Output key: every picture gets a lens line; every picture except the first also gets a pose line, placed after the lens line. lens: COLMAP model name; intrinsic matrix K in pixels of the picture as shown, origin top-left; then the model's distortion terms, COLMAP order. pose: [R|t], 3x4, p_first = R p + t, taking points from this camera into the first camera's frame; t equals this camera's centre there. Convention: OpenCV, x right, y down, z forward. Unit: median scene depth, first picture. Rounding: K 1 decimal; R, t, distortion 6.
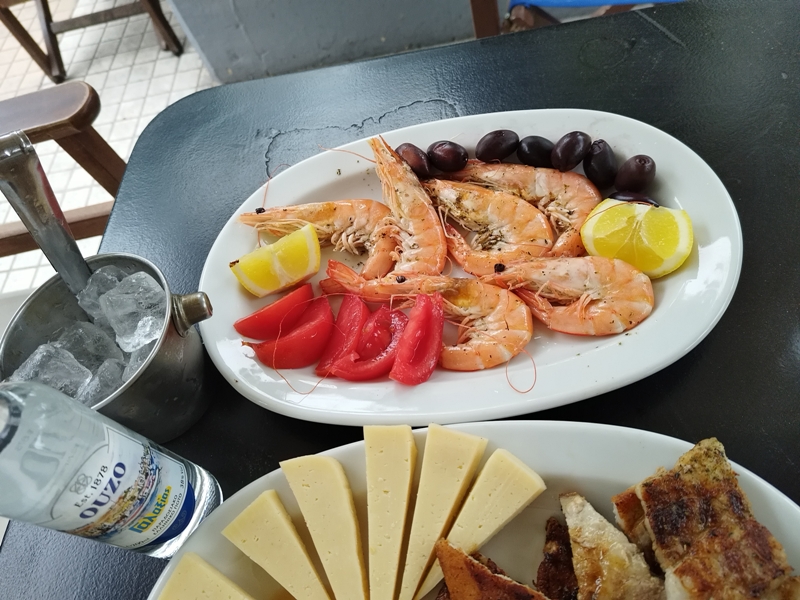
lens RADIAL K [[578.0, 0, 405.4], [0, 578.0, 317.2], [0, 0, 1]] dist [0.039805, -0.069262]
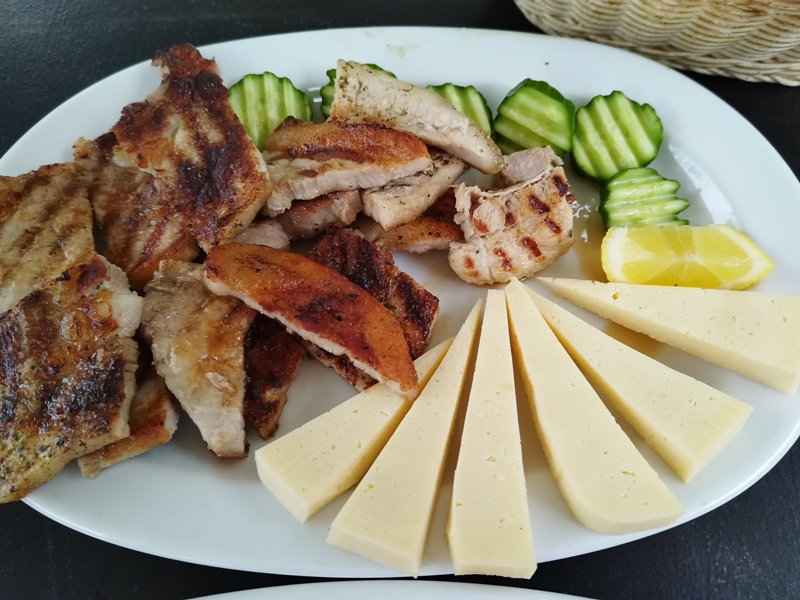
lens RADIAL K [[578.0, 0, 405.4], [0, 578.0, 317.2], [0, 0, 1]] dist [0.039805, -0.069262]
pose [[-0.974604, 0.075685, 0.210757, -0.066593], [0.125256, -0.595914, 0.793220, -0.095609], [0.185628, 0.799474, 0.571301, 0.372298]]
